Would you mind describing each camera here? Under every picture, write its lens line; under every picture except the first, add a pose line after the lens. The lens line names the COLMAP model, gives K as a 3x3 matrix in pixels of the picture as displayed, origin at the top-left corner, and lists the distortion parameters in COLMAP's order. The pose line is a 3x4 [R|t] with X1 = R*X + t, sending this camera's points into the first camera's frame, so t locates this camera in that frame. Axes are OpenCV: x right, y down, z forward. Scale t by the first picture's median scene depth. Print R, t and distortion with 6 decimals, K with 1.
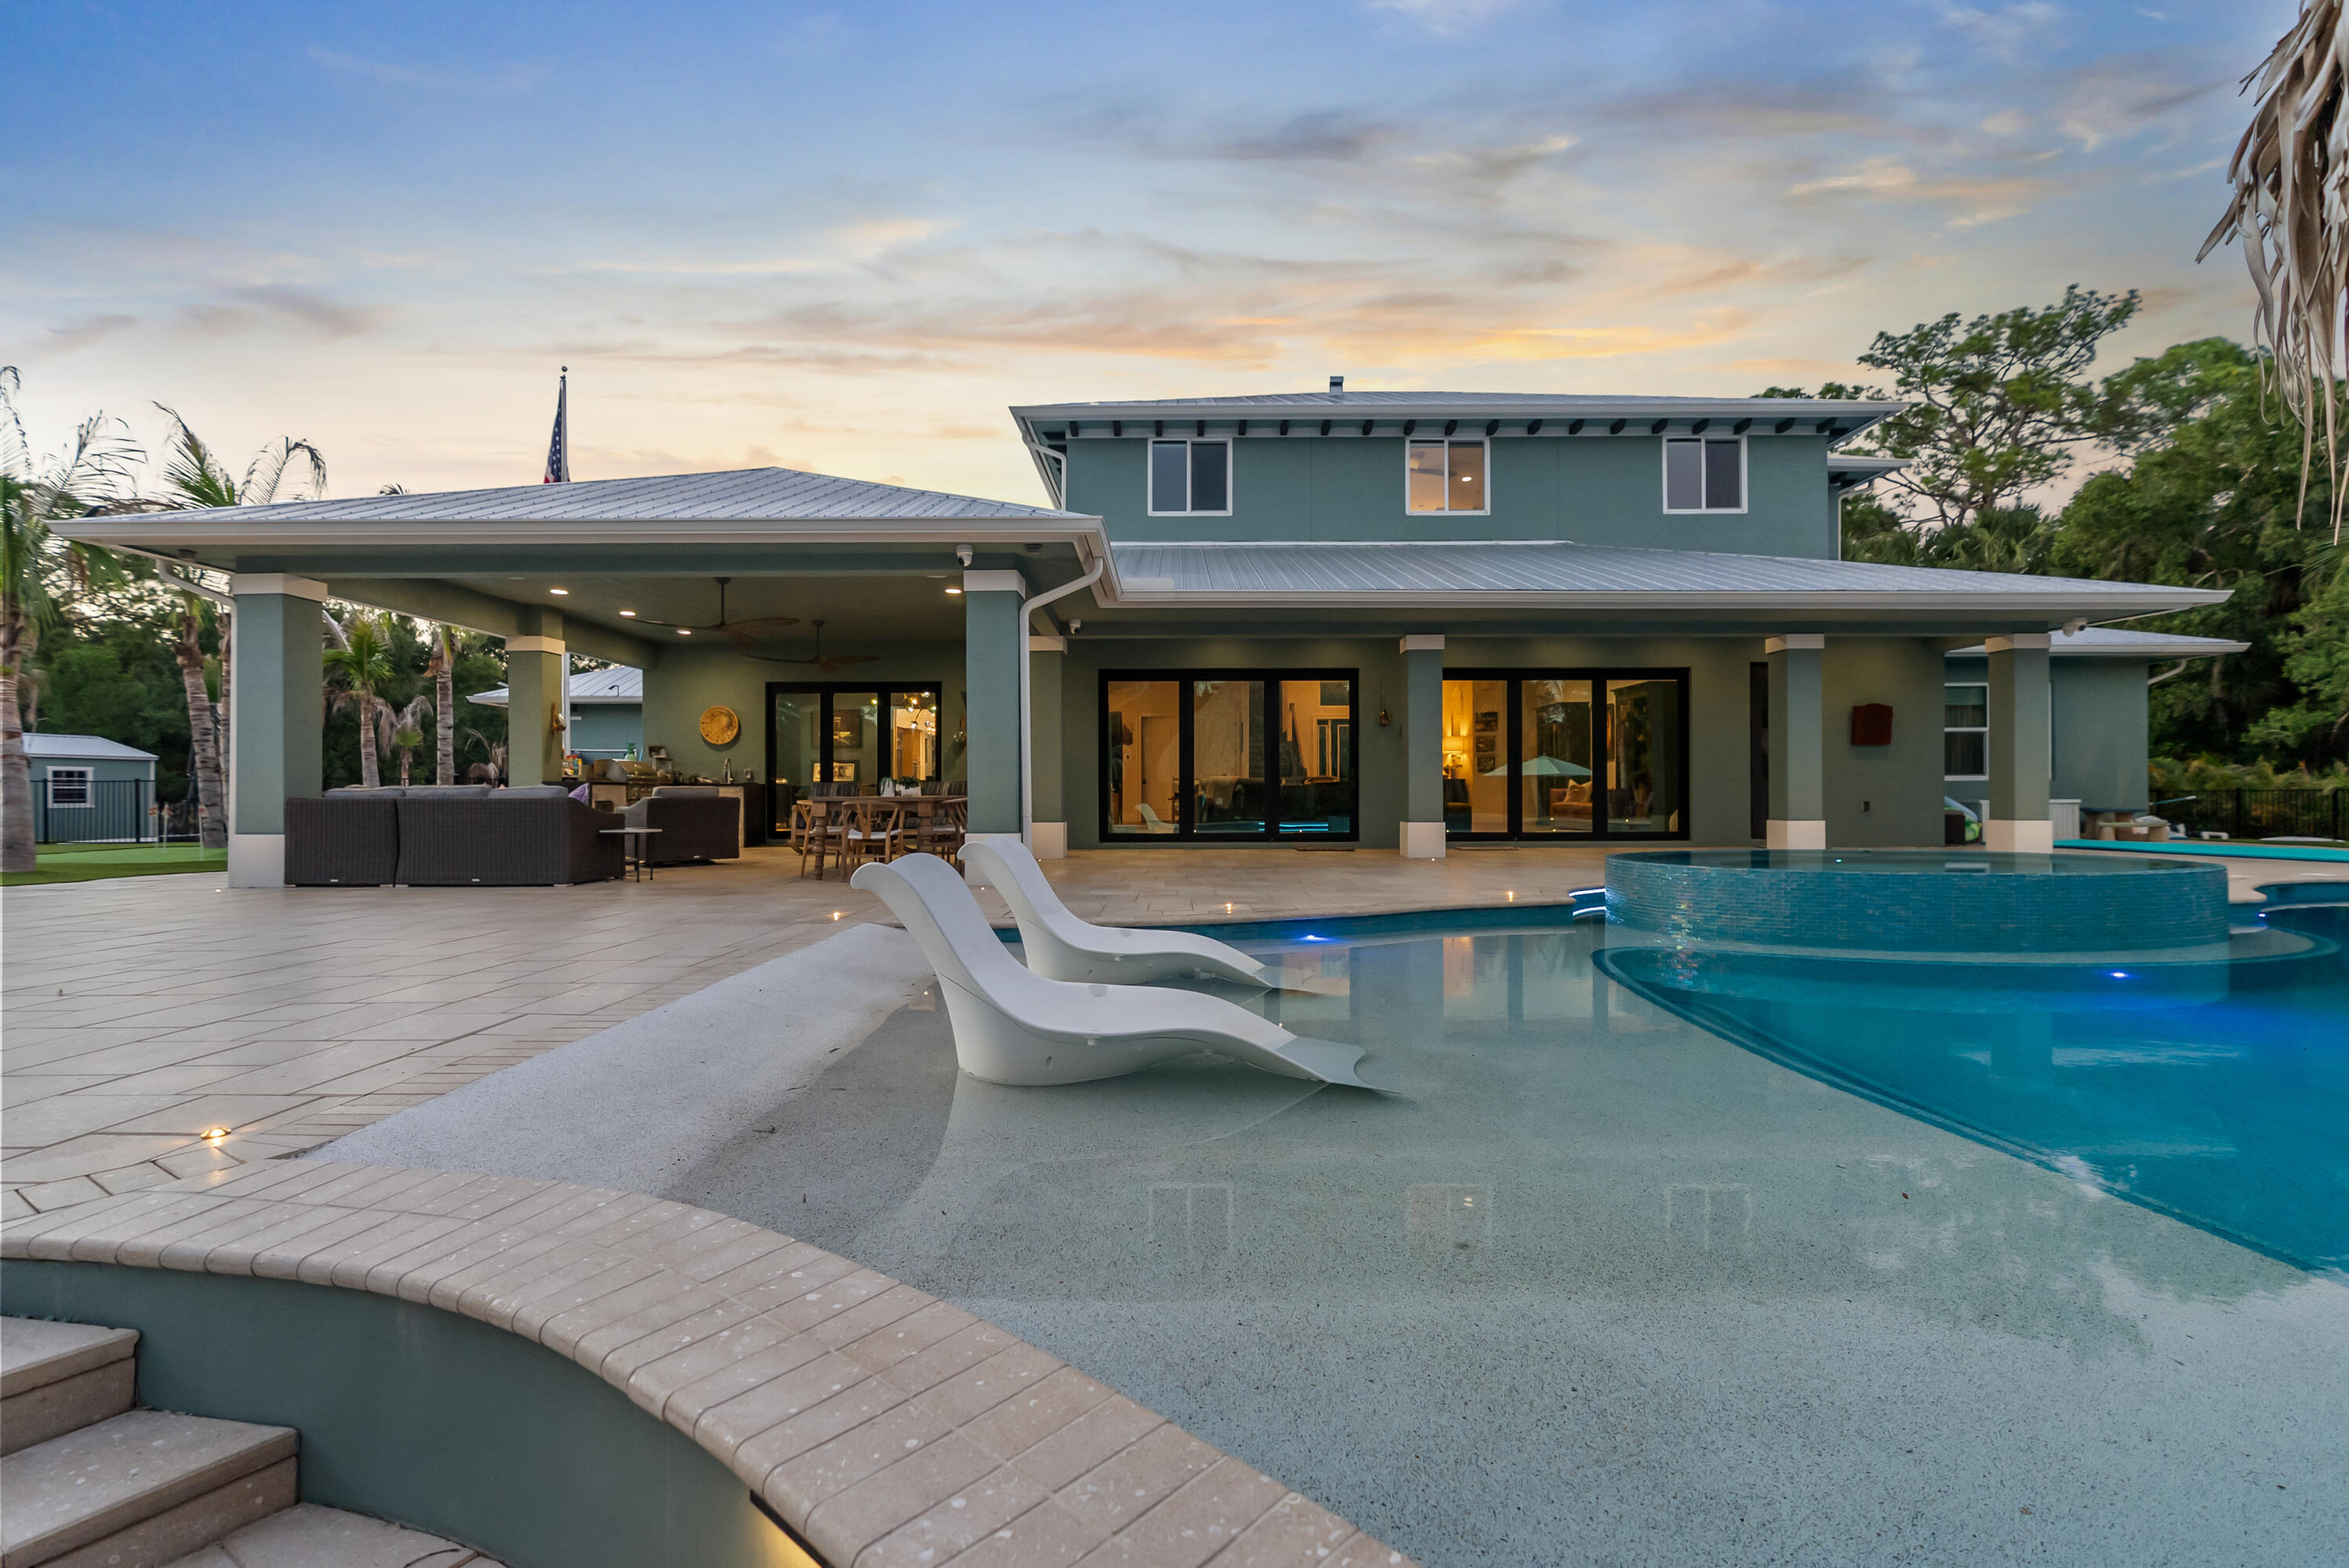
lens RADIAL K [[1043.1, 0, 1183.3], [0, 1043.1, 776.0], [0, 0, 1]] dist [-0.009210, 0.000474]
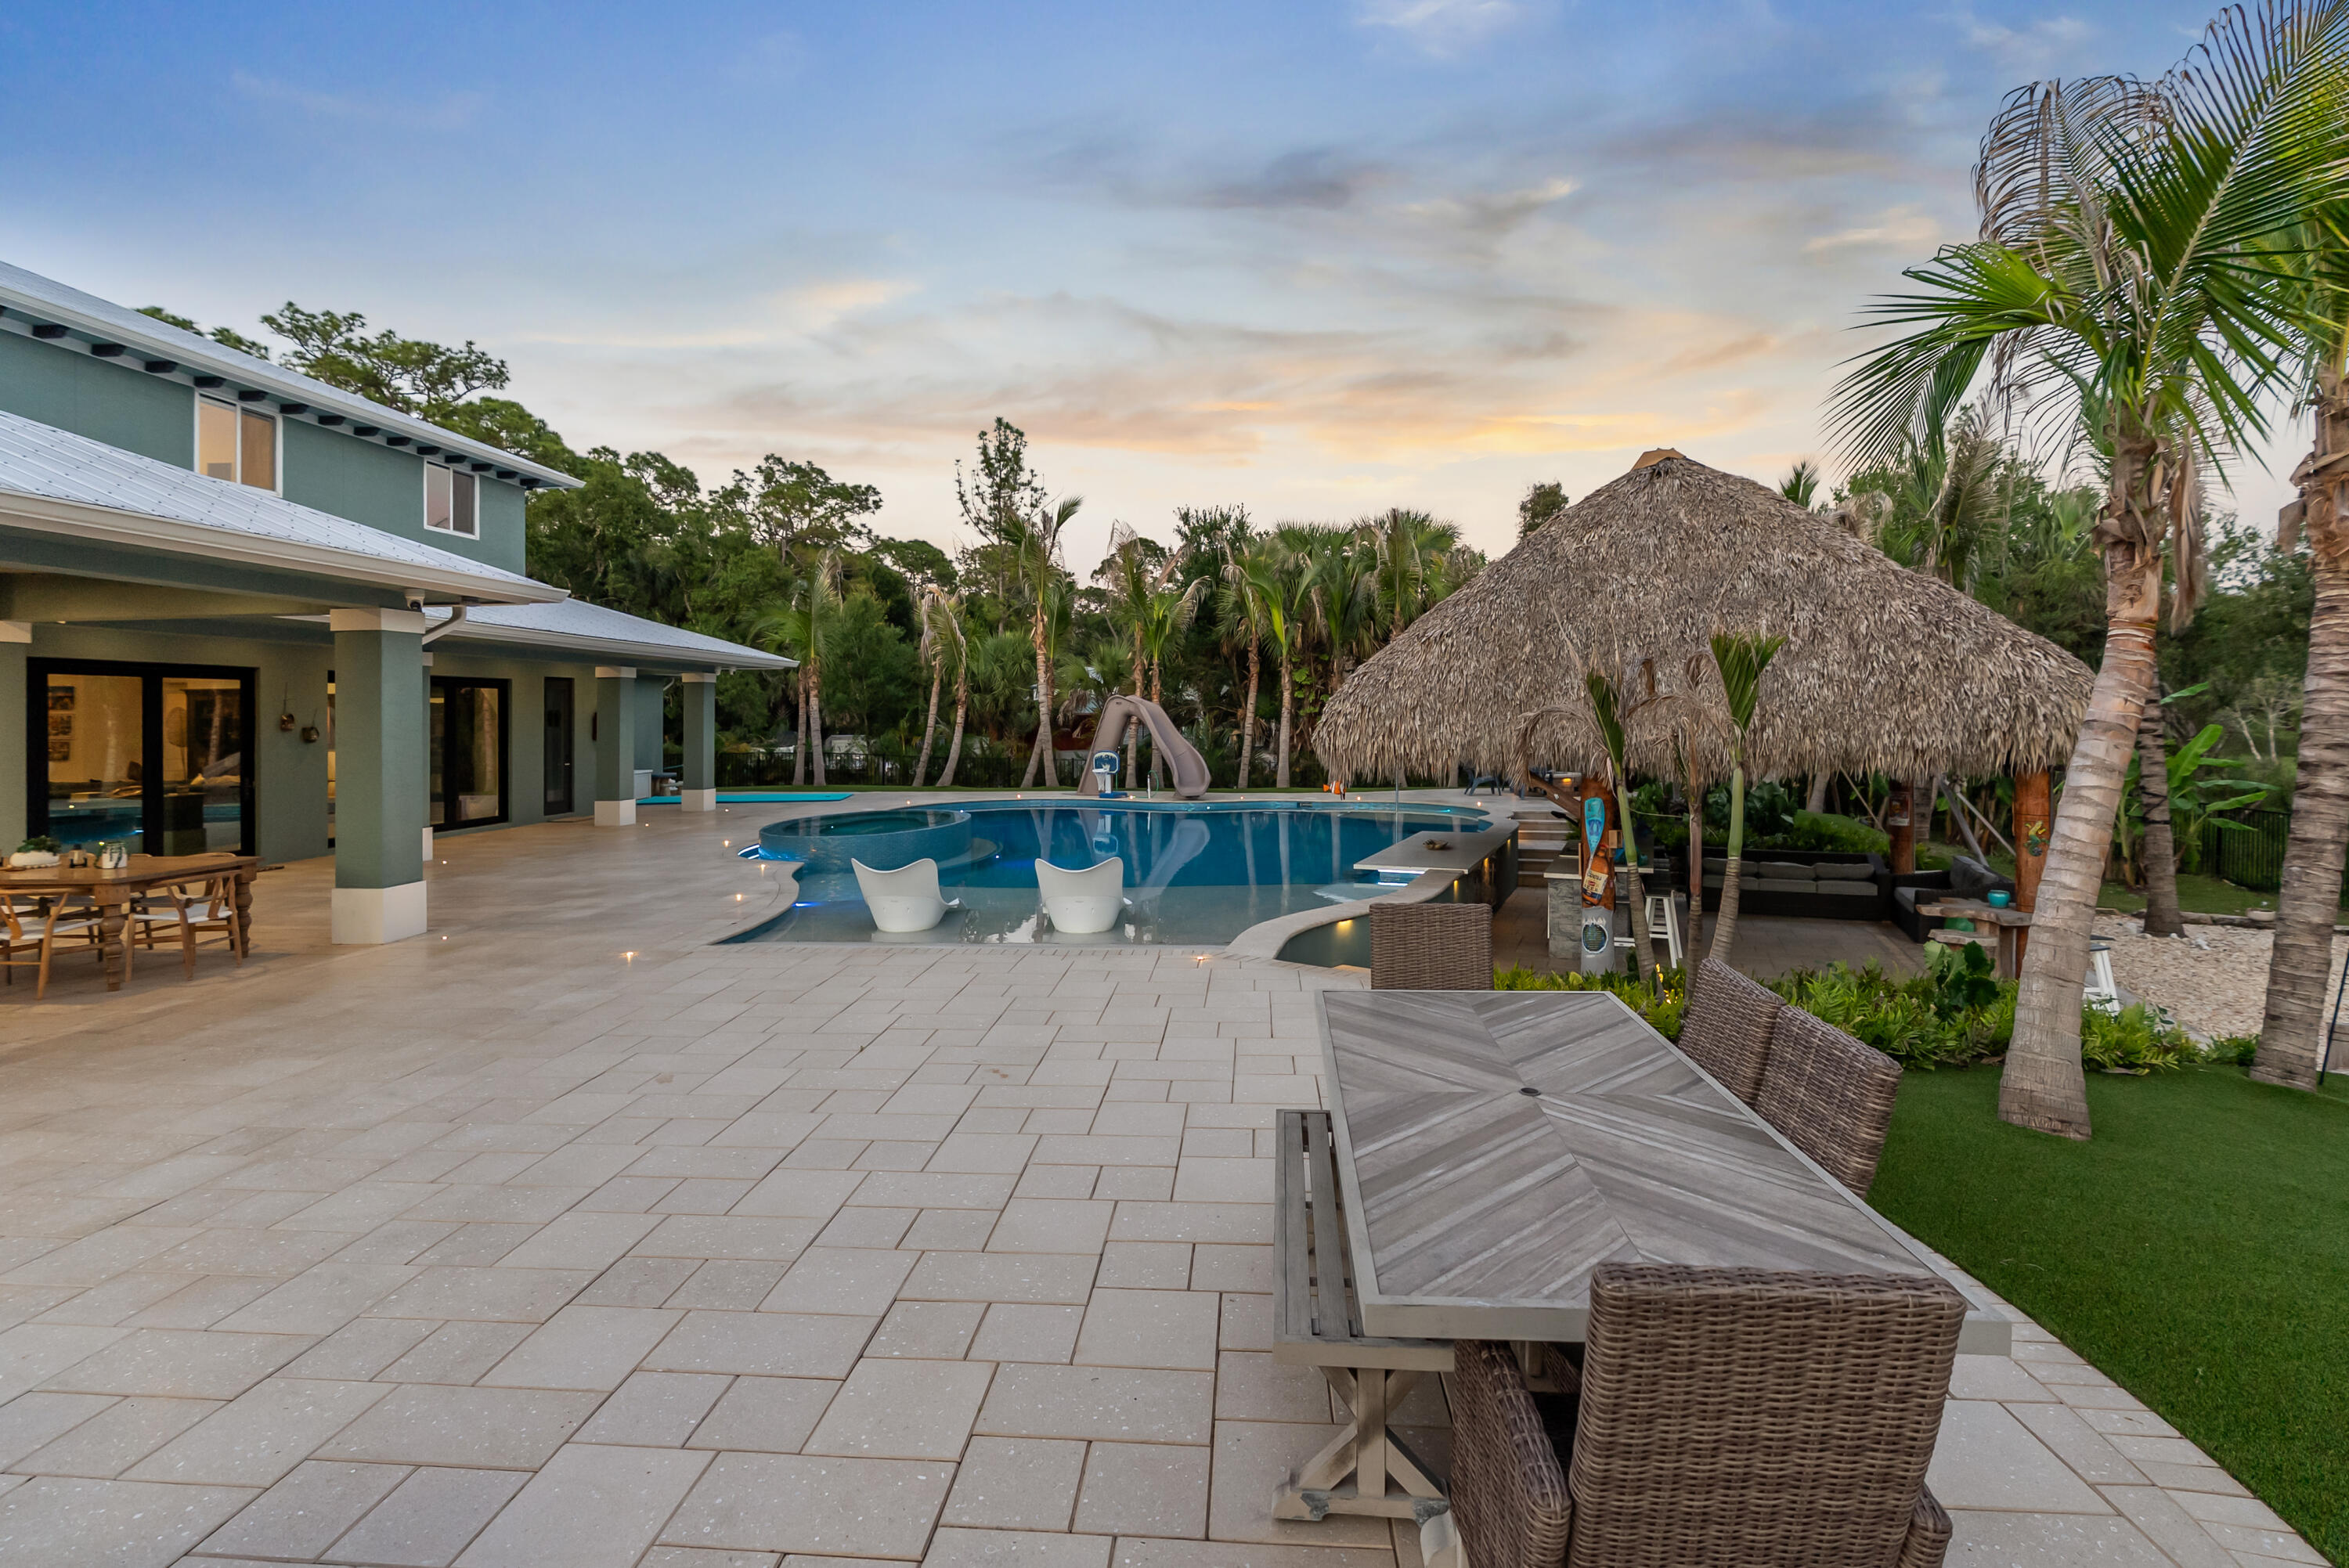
lens RADIAL K [[1085.4, 0, 1156.8], [0, 1085.4, 700.6], [0, 0, 1]] dist [-0.001211, 0.000371]
pose [[0.094768, 0.014885, 0.995388, -0.510926], [-0.004098, 0.999886, -0.014562, -0.047348], [-0.995491, -0.002699, 0.094818, 0.098529]]
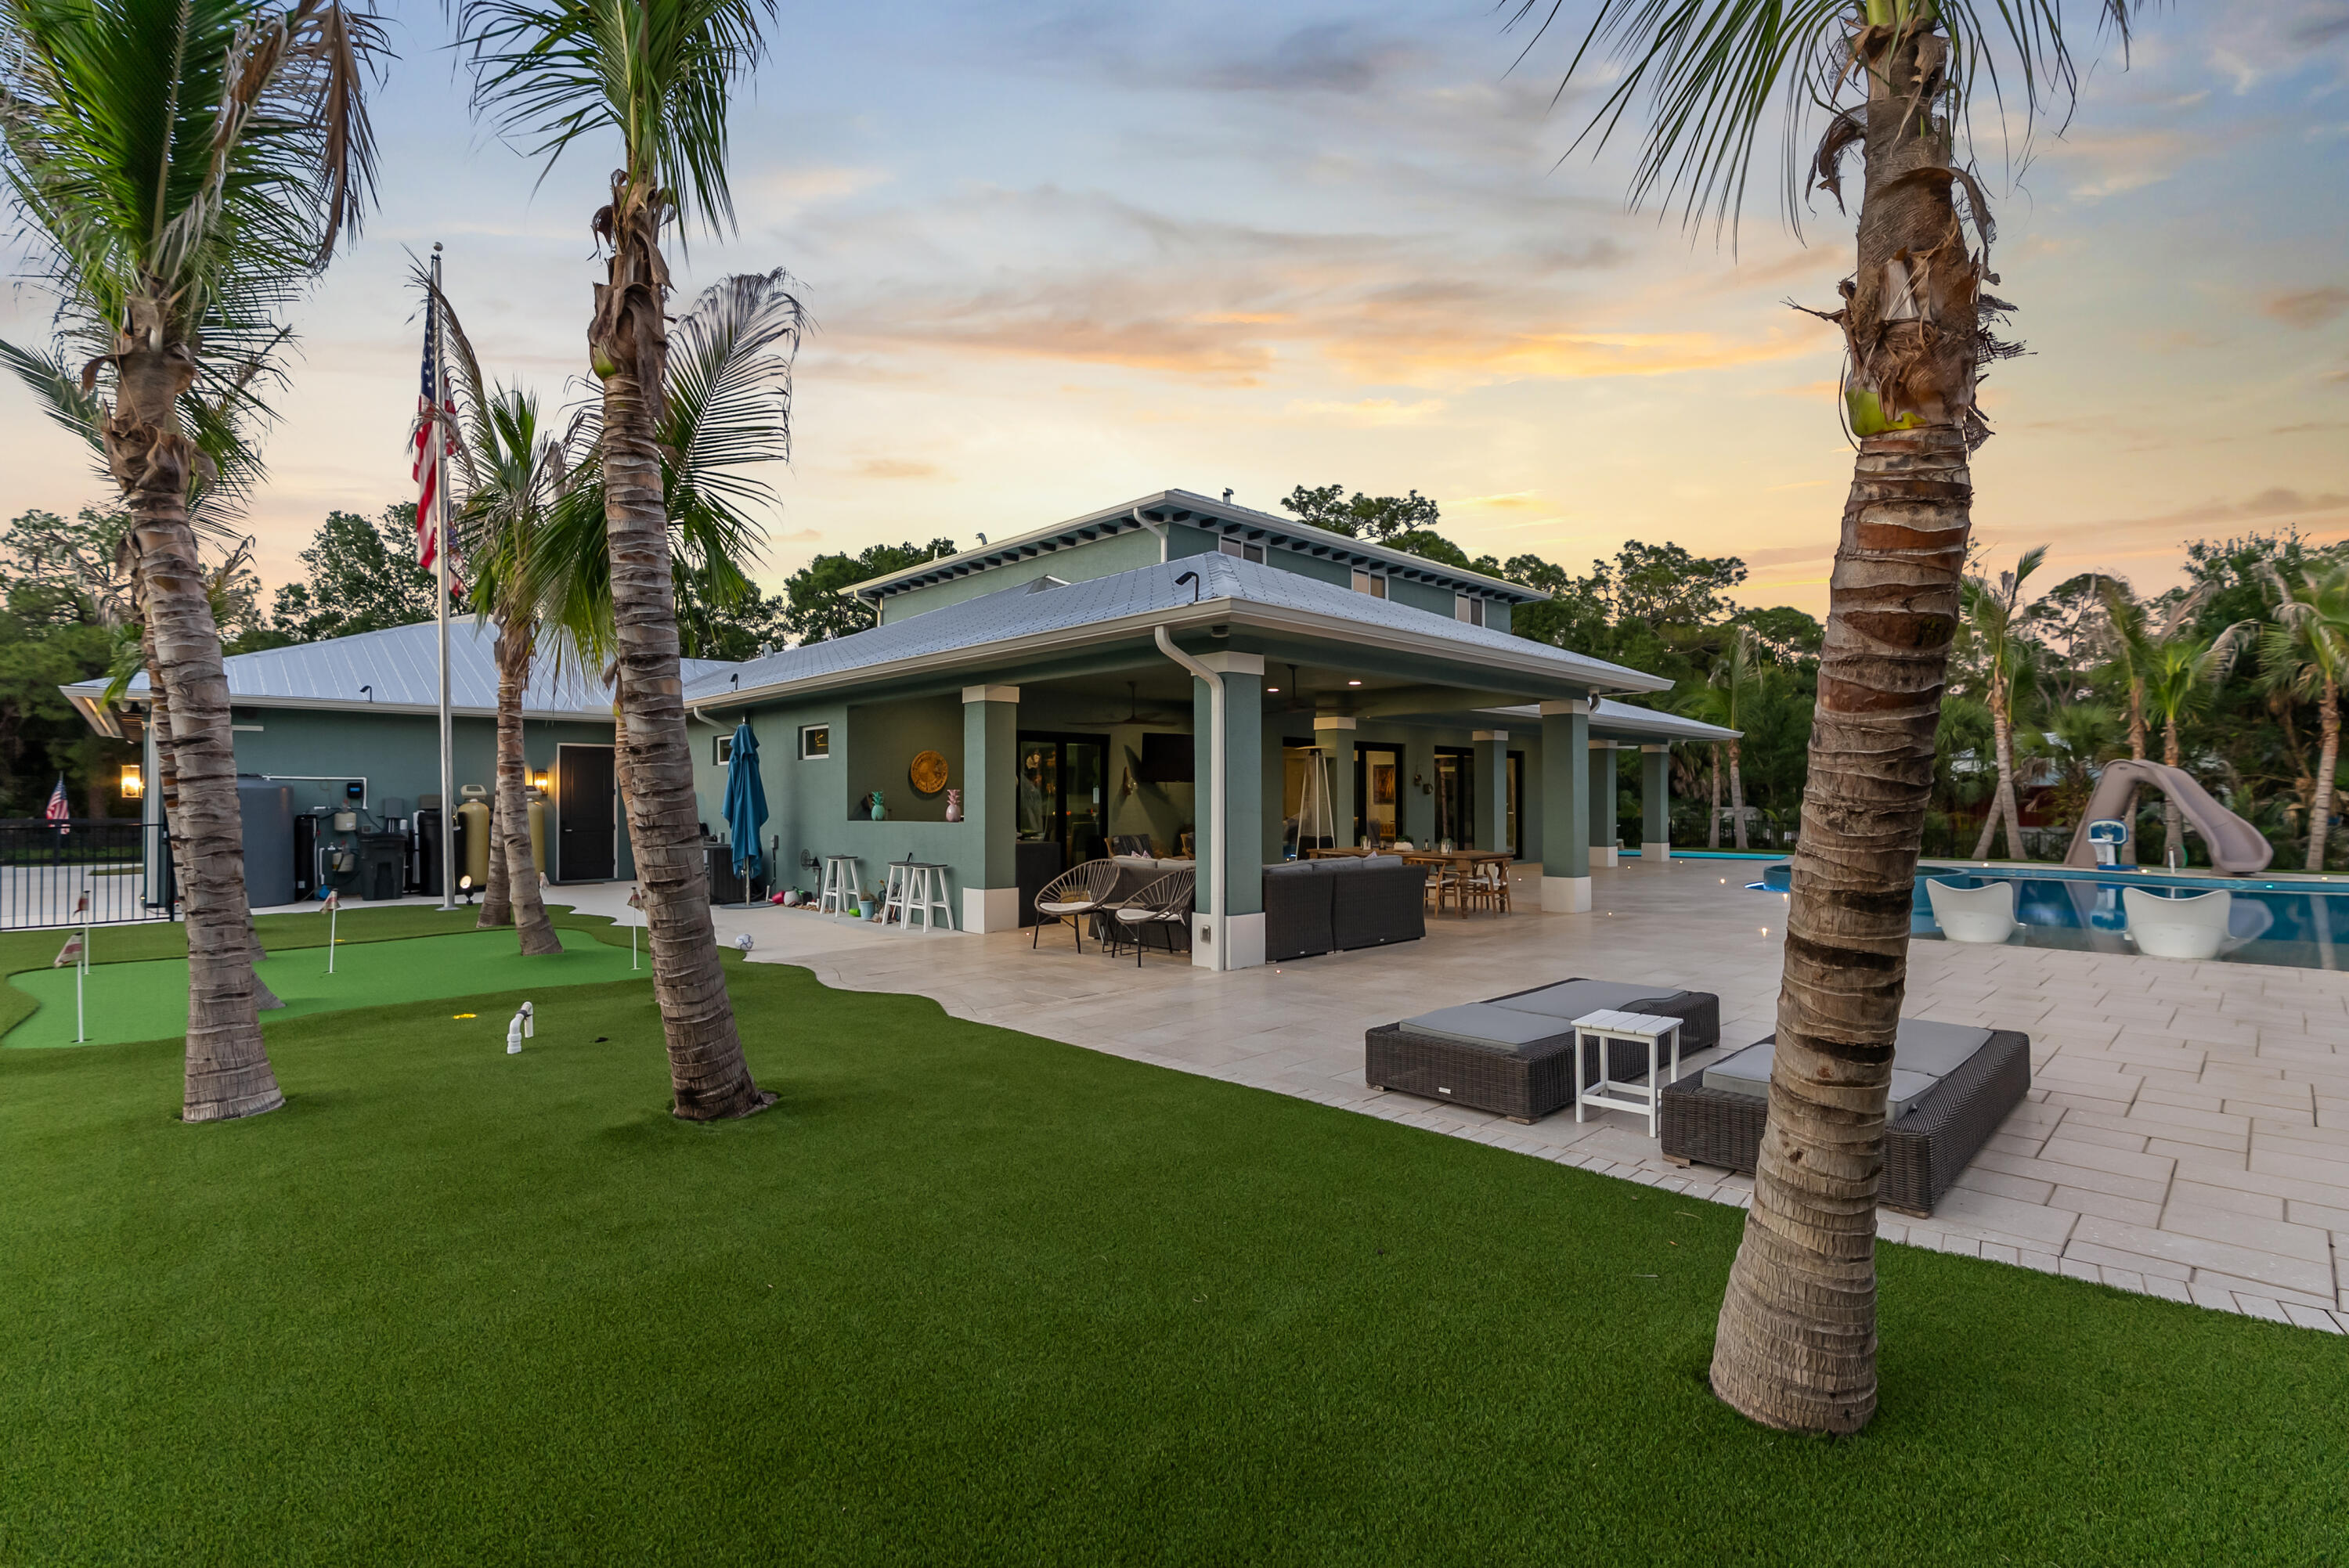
lens RADIAL K [[1068.5, 0, 1167.1], [0, 1068.5, 767.5], [0, 0, 1]] dist [-0.004507, -0.000101]
pose [[0.724581, 0.022386, 0.688826, -0.763245], [-0.011689, 0.999728, -0.020194, -0.029519], [-0.689090, 0.006581, 0.724646, 0.139835]]
